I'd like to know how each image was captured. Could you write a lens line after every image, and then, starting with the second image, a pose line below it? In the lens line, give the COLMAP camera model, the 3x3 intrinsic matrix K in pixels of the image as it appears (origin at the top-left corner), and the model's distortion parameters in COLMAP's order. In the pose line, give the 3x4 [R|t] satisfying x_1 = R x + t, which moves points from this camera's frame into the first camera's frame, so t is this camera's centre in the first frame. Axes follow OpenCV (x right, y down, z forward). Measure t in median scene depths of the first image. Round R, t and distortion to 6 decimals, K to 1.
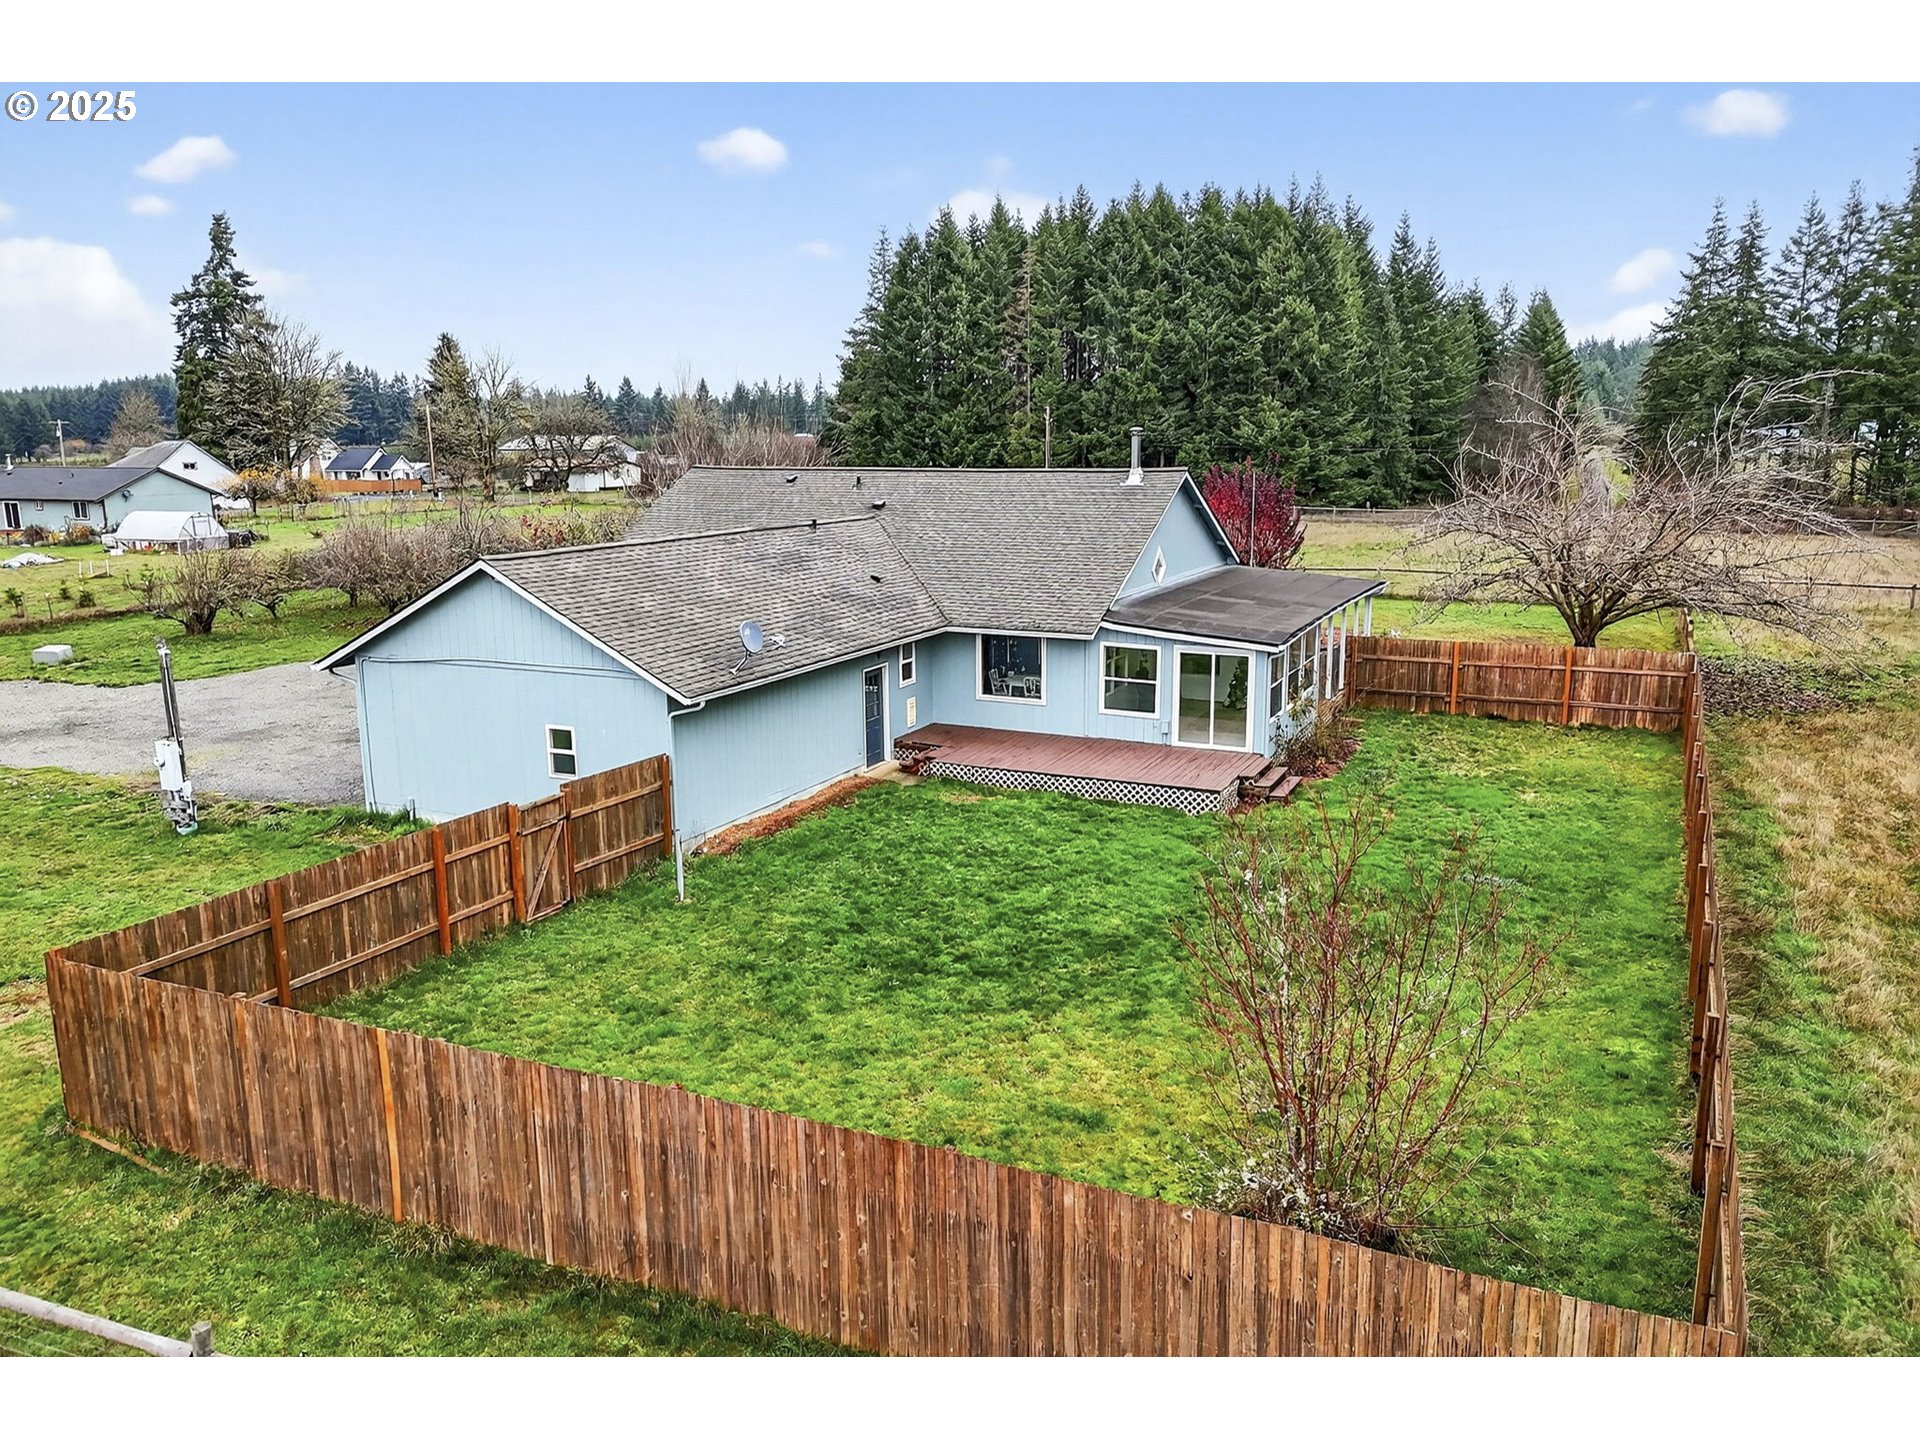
lens RADIAL K [[1514.9, 0, 954.3], [0, 1514.9, 711.4], [0, 0, 1]] dist [0.011092, -0.014363]
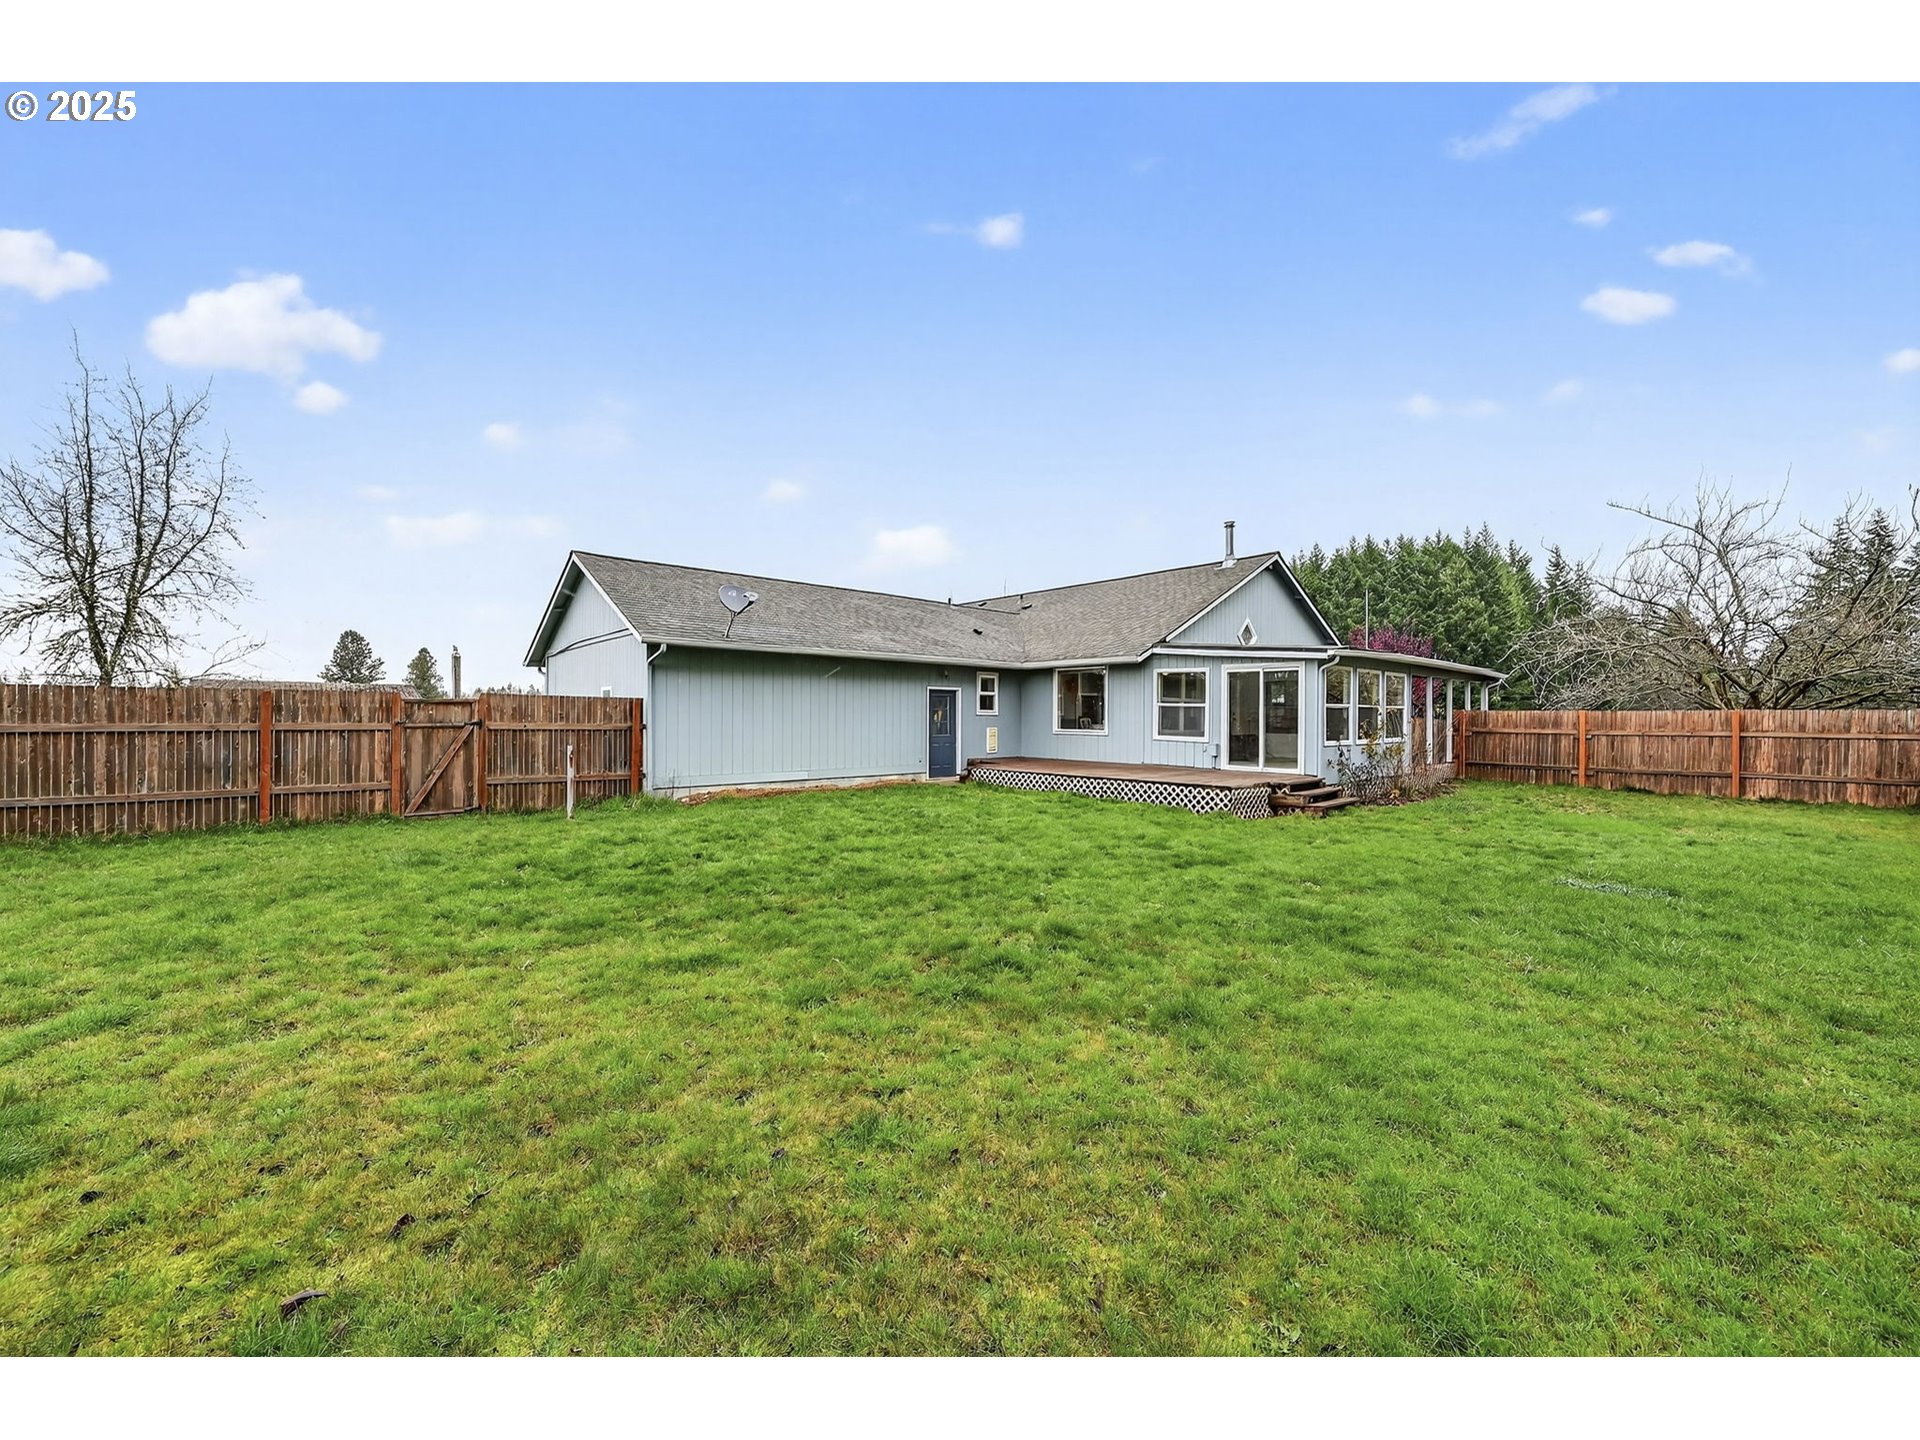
lens RADIAL K [[767.5, 0, 956.8], [0, 767.5, 724.0], [0, 0, 1]] dist [-0.007805, 0.000452]
pose [[0.920654, 0.014925, -0.390094, 0.054134], [-0.090272, 0.980324, -0.175543, 0.029130], [0.379798, 0.196829, 0.903887, 0.144161]]
